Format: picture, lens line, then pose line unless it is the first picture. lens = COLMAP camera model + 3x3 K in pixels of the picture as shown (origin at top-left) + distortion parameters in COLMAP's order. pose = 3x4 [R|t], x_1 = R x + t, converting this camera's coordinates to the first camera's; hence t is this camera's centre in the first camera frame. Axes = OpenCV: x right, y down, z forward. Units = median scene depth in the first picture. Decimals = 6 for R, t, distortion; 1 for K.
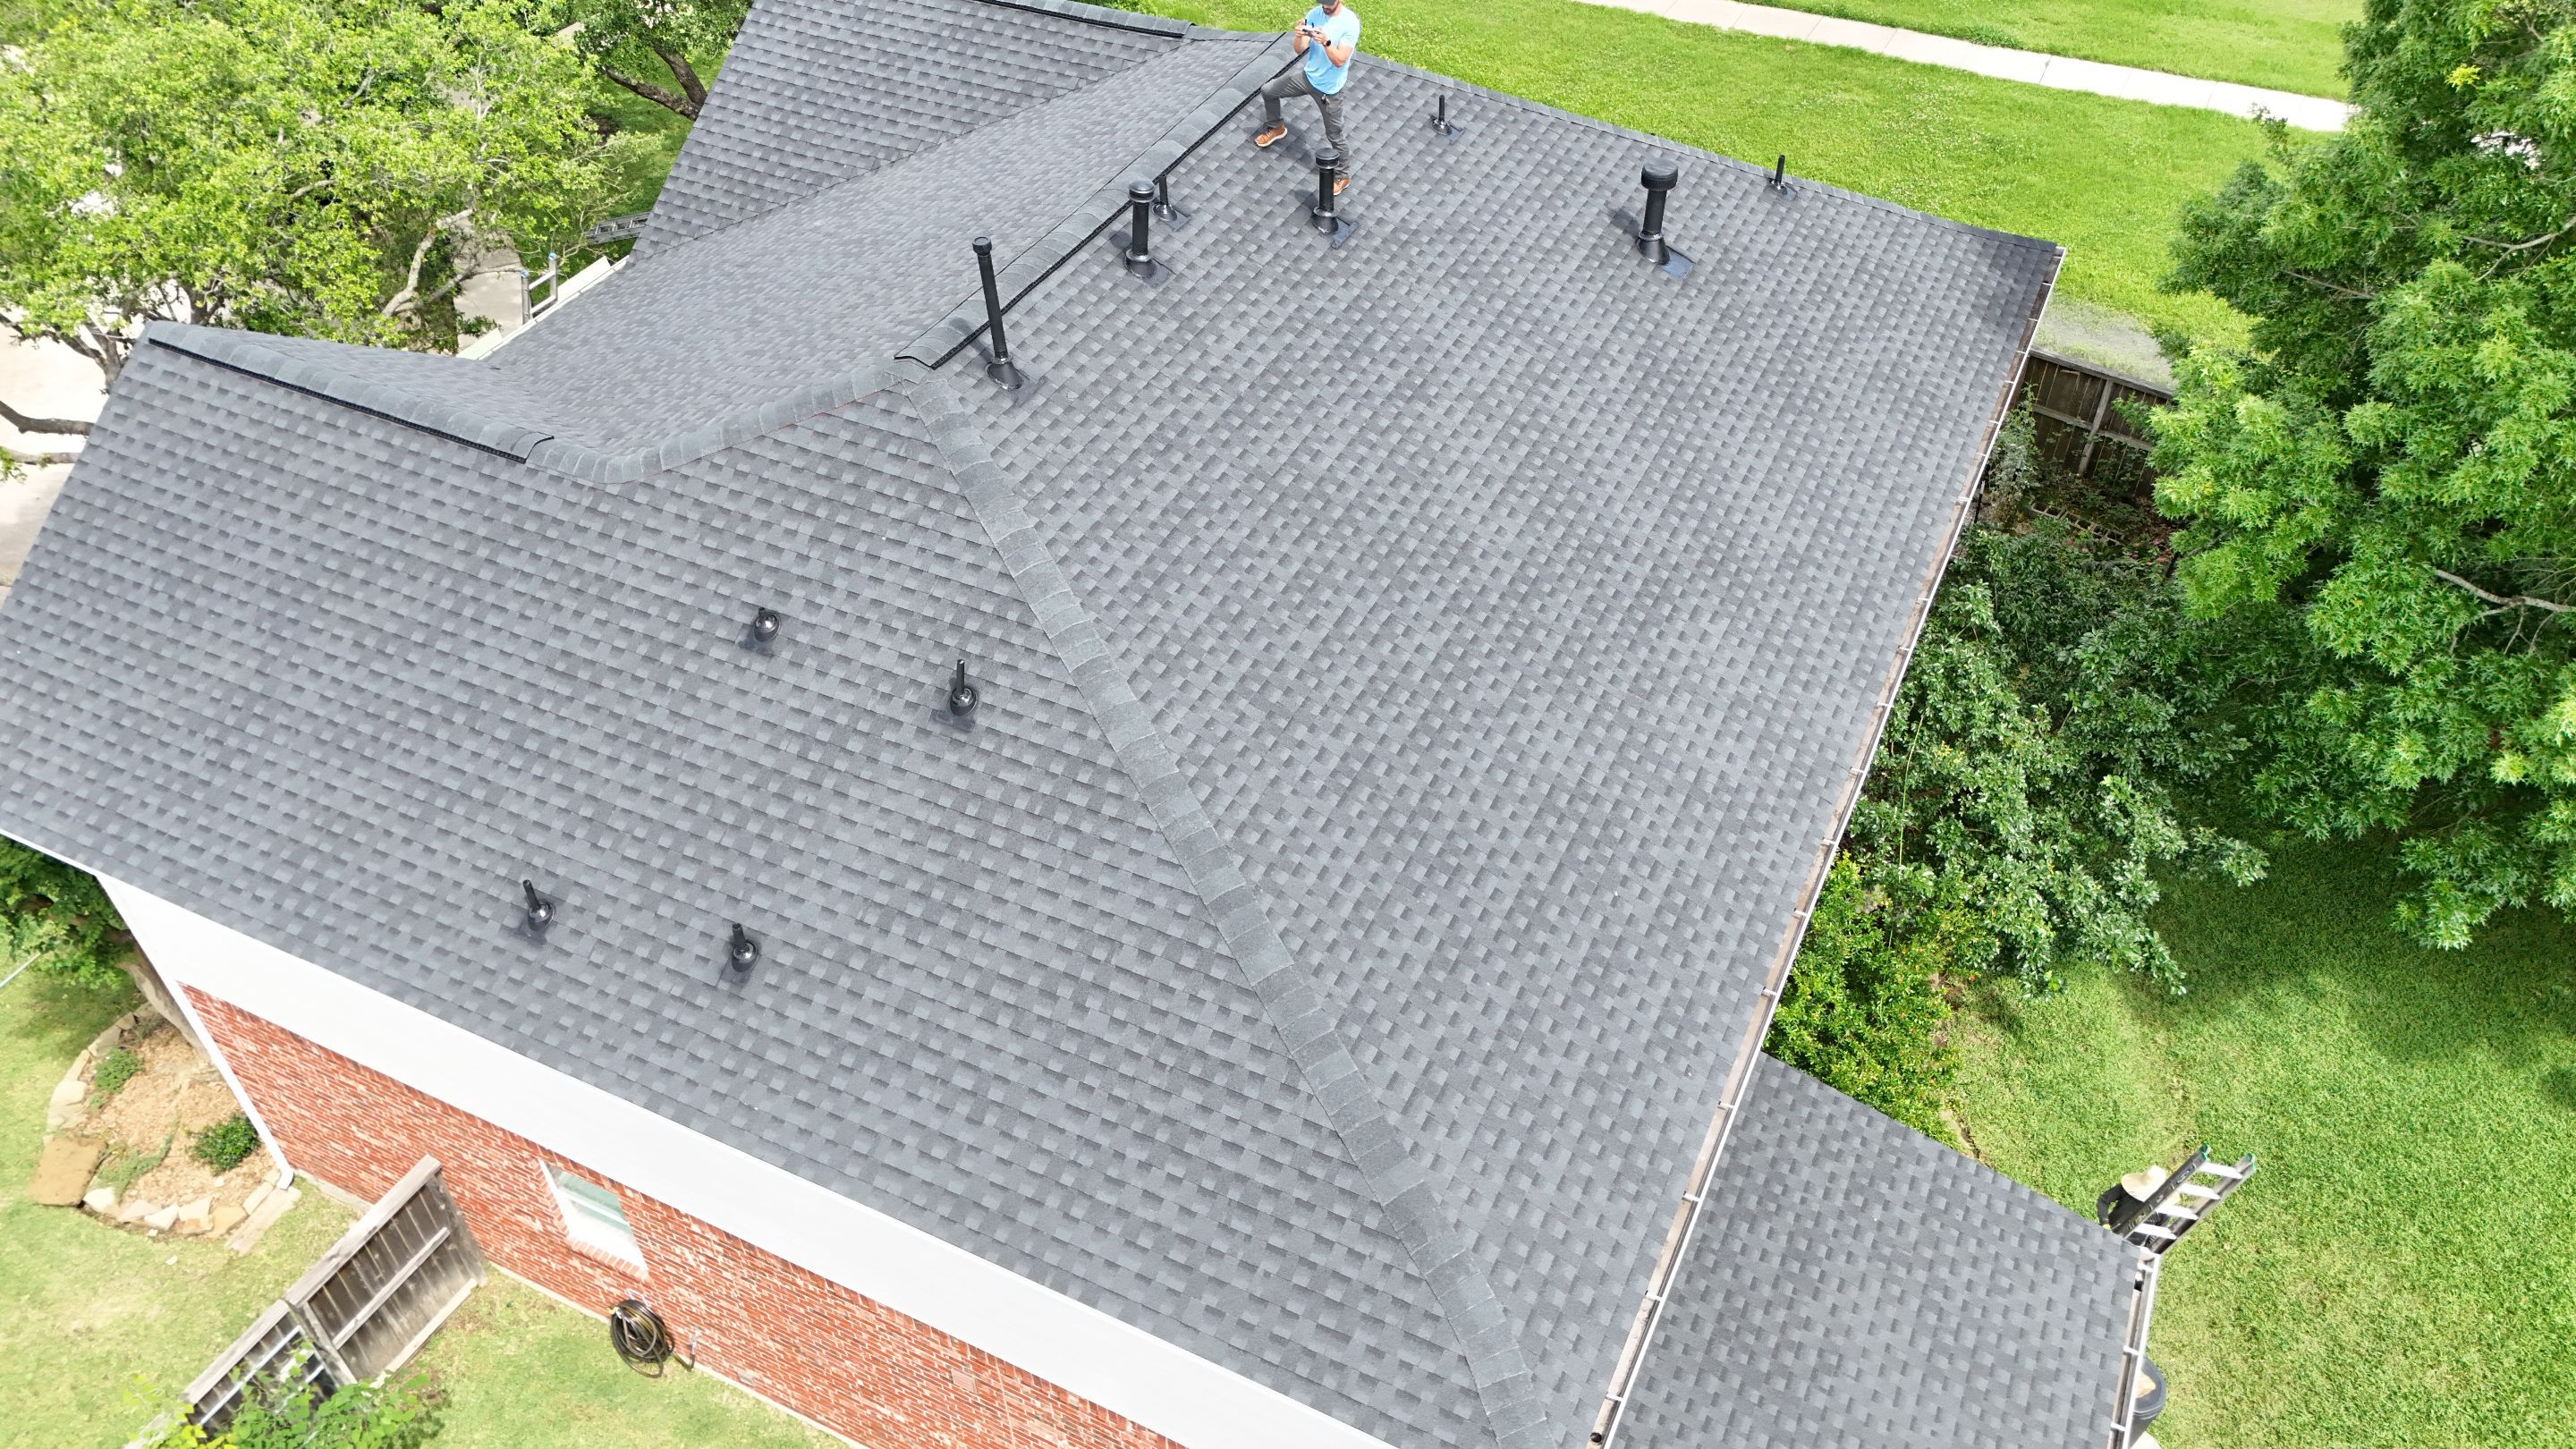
lens RADIAL K [[1899.4, 0, 1285.2], [0, 1899.4, 718.2], [0, 0, 1]] dist [0.083395, -0.087458]
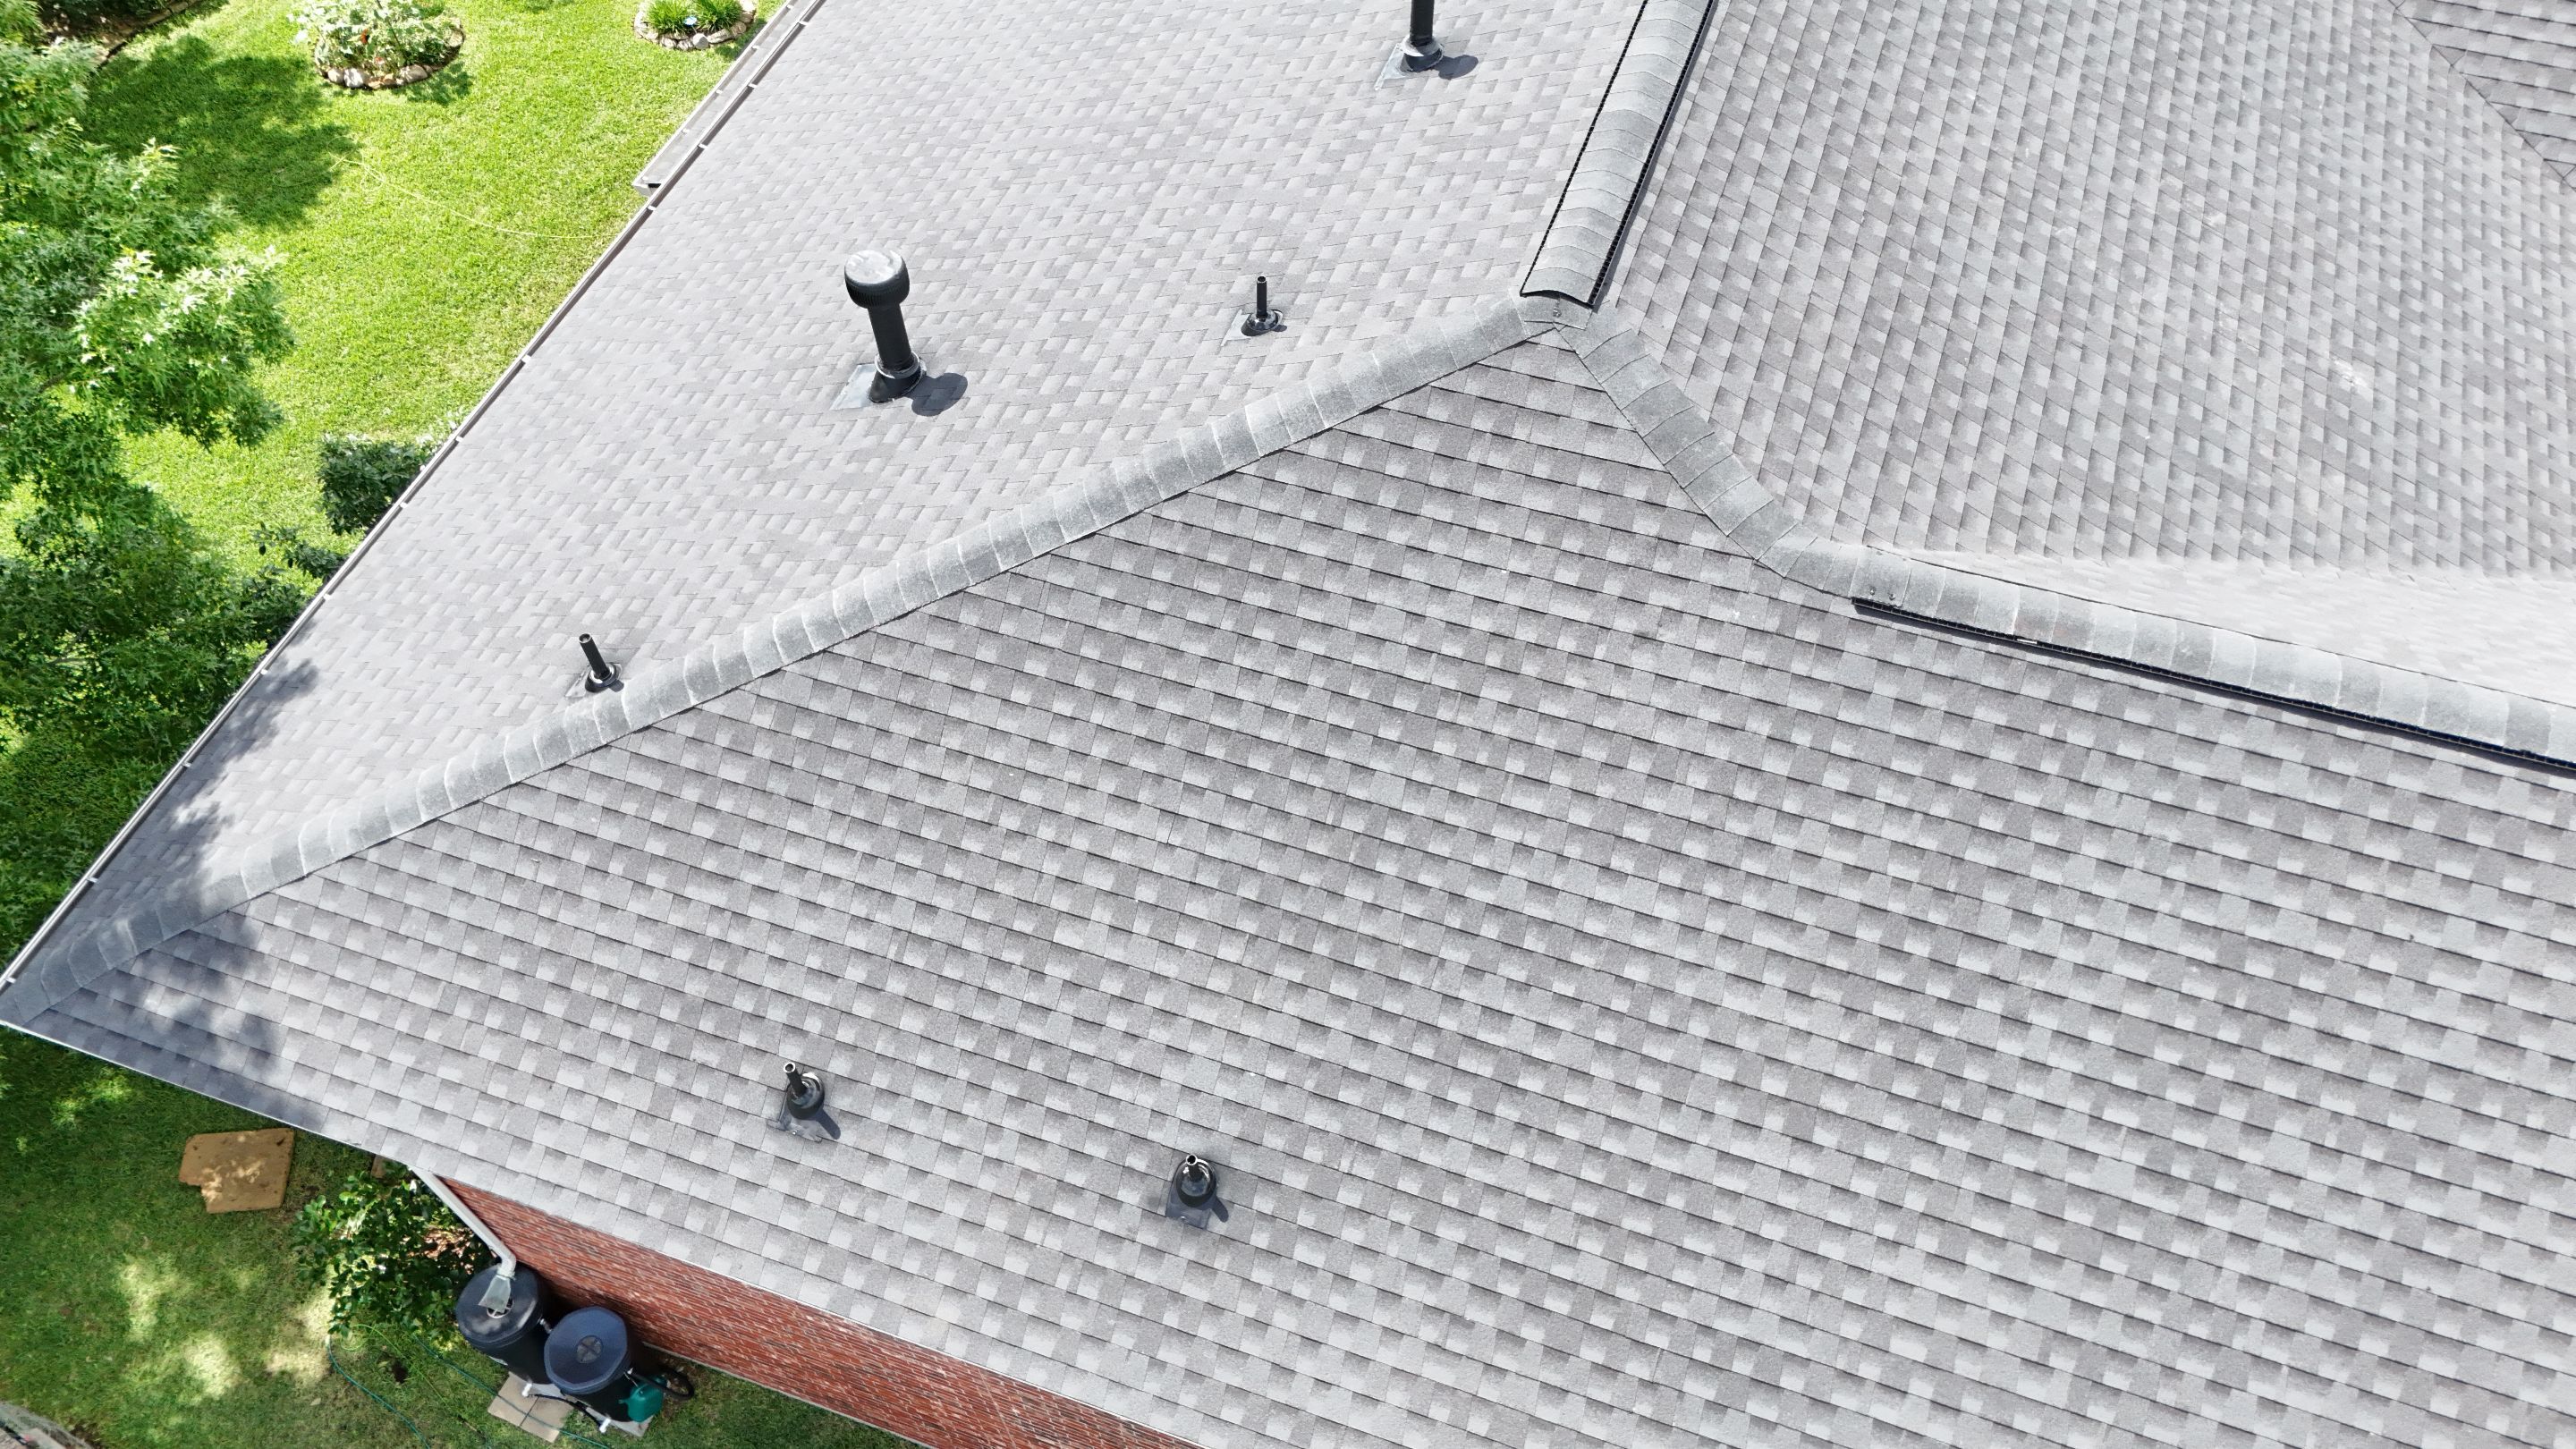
lens RADIAL K [[1899.4, 0, 1296.1], [0, 1899.4, 718.1], [0, 0, 1]] dist [0.083395, -0.087458]
pose [[-0.992372, 0.109933, -0.055787, 0.144258], [-0.067716, -0.107946, 0.991848, -1.076677], [0.103015, 0.988060, 0.114567, 1.326361]]
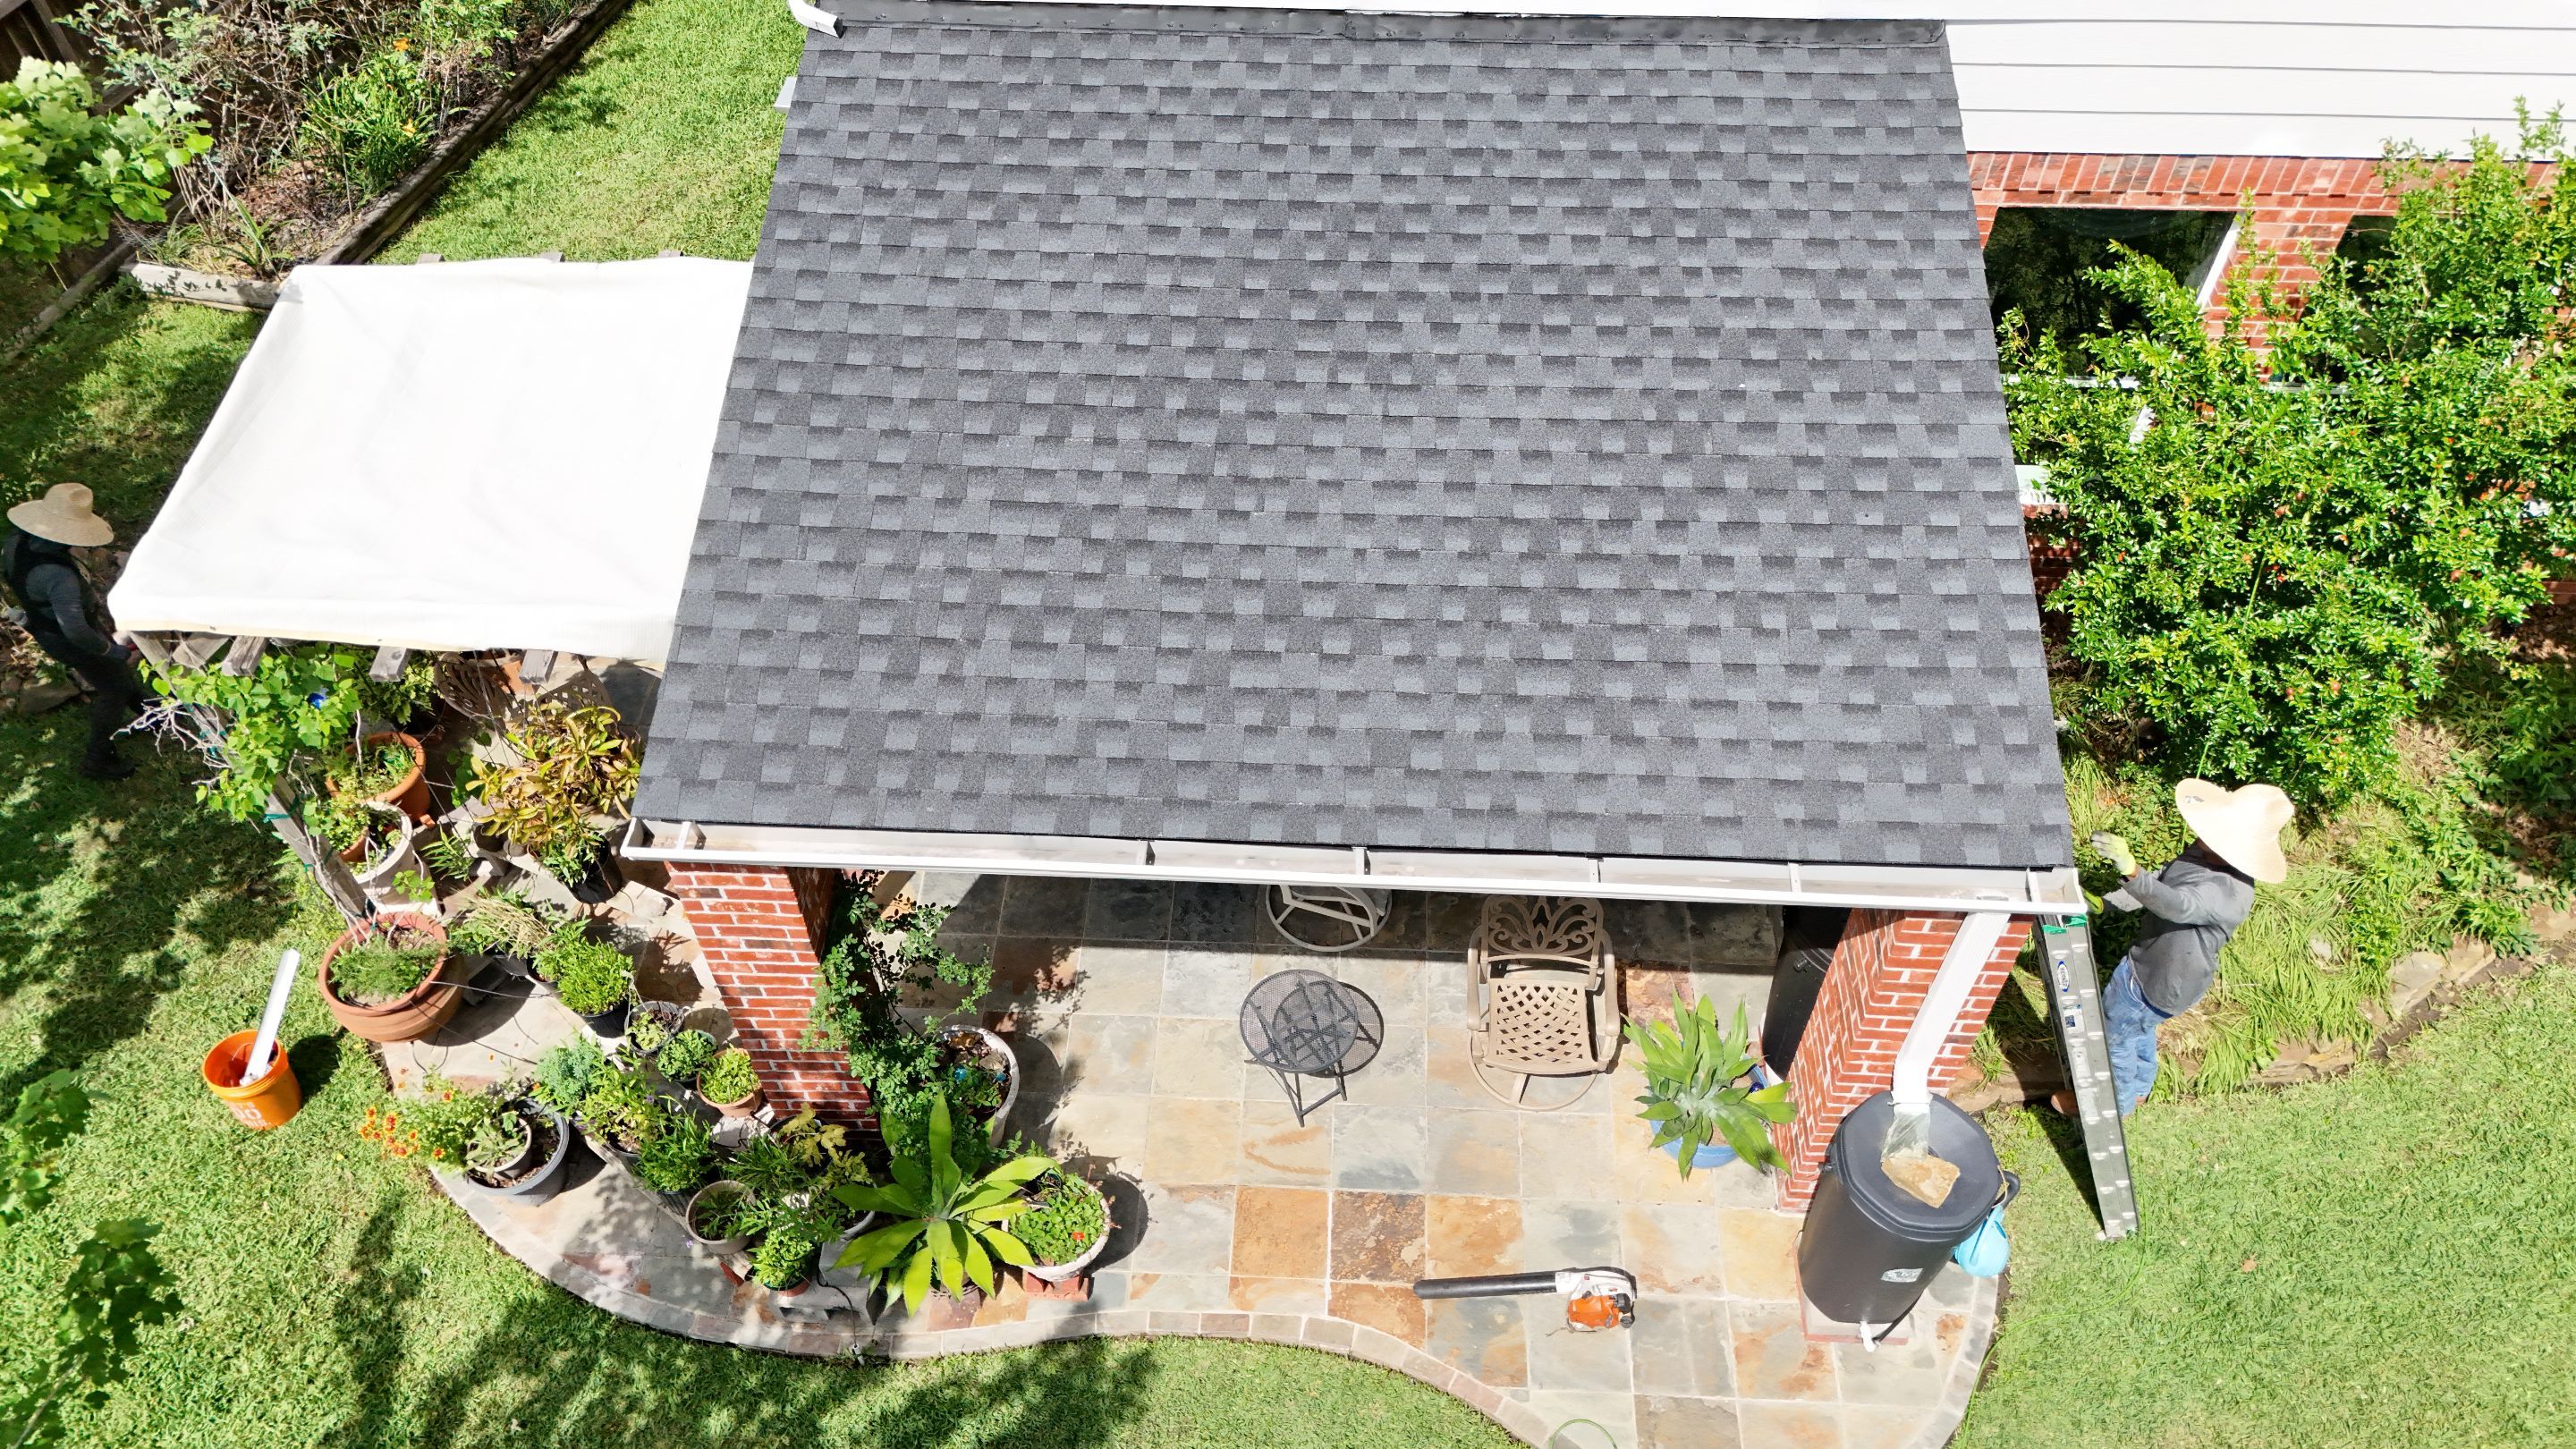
lens RADIAL K [[1899.4, 0, 1293.3], [0, 1899.4, 749.1], [0, 0, 1]] dist [0.083395, -0.087458]
pose [[0.393359, 0.711664, -0.582069, 0.644088], [-0.620151, 0.672774, 0.403469, 0.206300], [0.678735, 0.202263, 0.705981, 0.621122]]
